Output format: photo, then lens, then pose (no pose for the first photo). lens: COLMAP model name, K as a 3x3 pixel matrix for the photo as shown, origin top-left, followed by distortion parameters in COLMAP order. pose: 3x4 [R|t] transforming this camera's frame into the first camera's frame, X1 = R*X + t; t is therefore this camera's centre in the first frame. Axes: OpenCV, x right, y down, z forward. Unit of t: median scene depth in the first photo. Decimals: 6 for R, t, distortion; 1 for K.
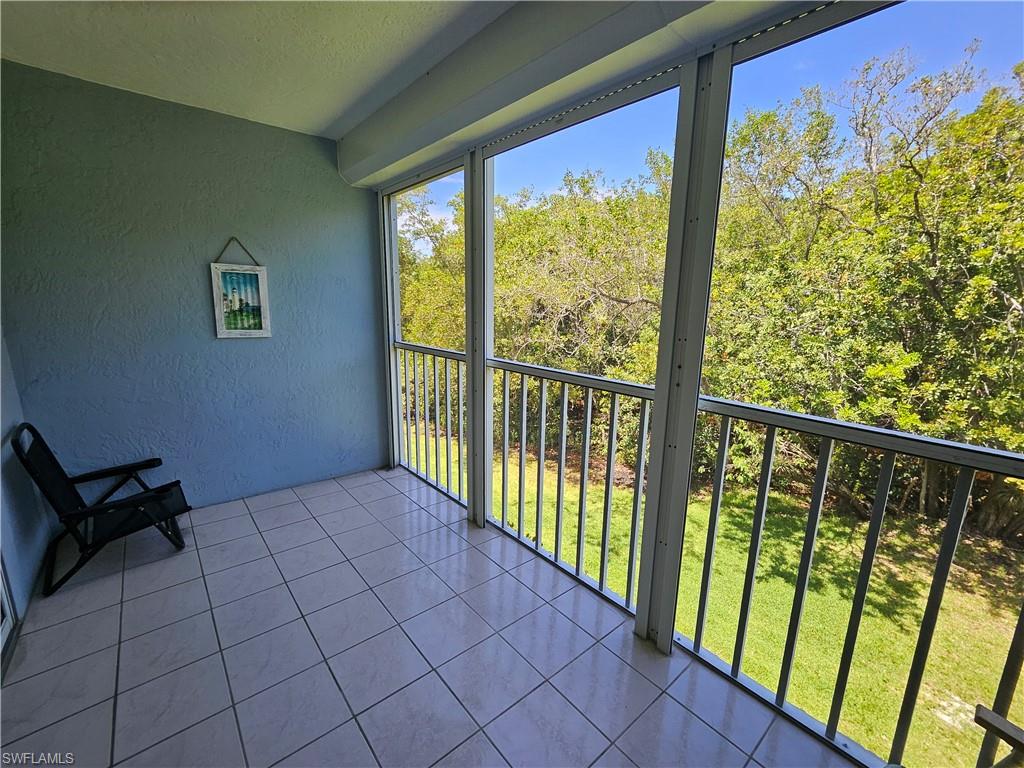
lens RADIAL K [[409.3, 0, 515.6], [0, 409.3, 382.4], [0, 0, 1]] dist [-0.003541, -0.000077]
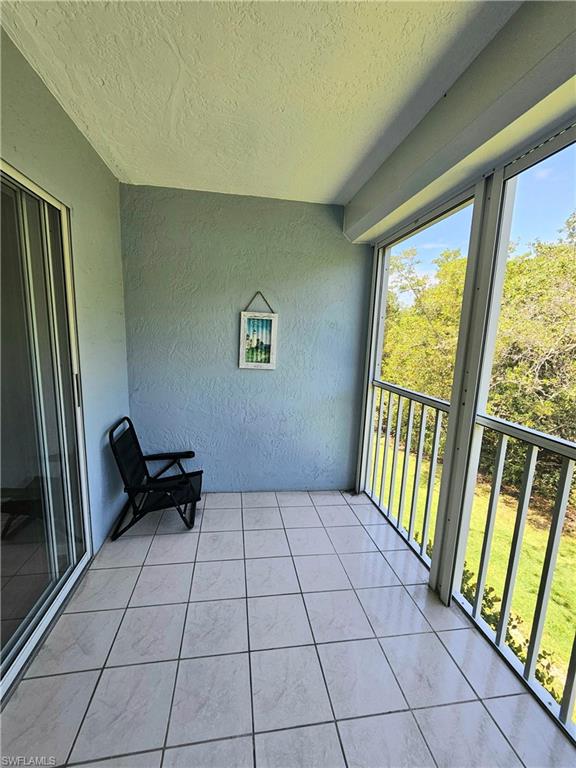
lens RADIAL K [[307.0, 0, 287.1], [0, 307.0, 384.2], [0, 0, 1]] dist [-0.003541, -0.000077]
pose [[0.841882, 0.099712, -0.530370, -0.064866], [-0.127689, 0.991681, -0.016245, -0.054015], [0.524338, 0.081398, 0.847611, 0.222058]]
